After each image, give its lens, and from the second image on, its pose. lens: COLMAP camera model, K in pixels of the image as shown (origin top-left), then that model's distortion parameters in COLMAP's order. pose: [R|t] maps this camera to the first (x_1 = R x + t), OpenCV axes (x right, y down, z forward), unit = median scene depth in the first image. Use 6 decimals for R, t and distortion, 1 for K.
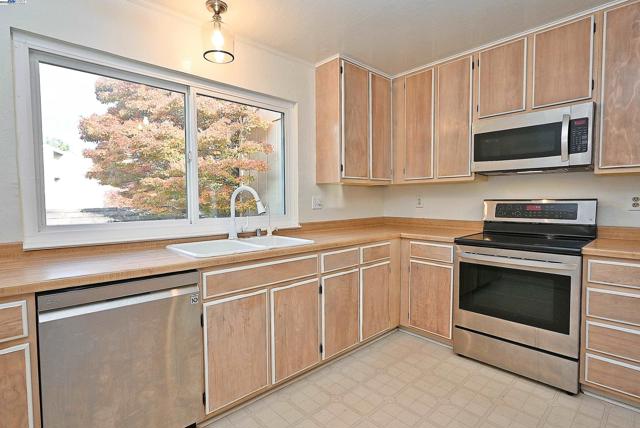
lens RADIAL K [[323.4, 0, 323.0], [0, 323.4, 214.6], [0, 0, 1]] dist [0.000380, 0.000314]
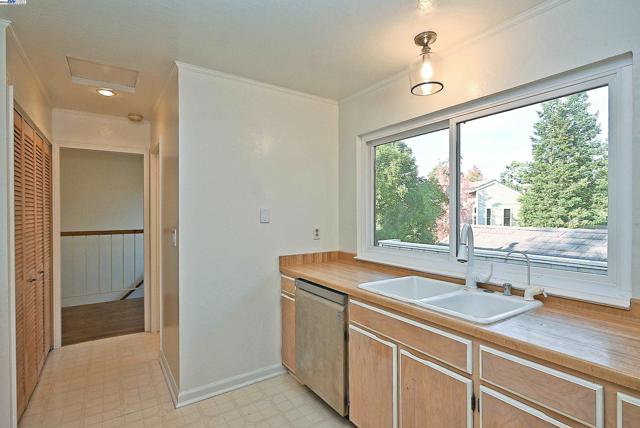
lens RADIAL K [[323.4, 0, 323.0], [0, 323.4, 214.8], [0, 0, 1]] dist [0.000380, 0.000314]
pose [[-0.162945, 0.010161, -0.986583, 0.649350], [-0.041929, 0.998972, 0.017214, -0.117583], [0.985744, 0.044171, -0.162352, 0.841745]]
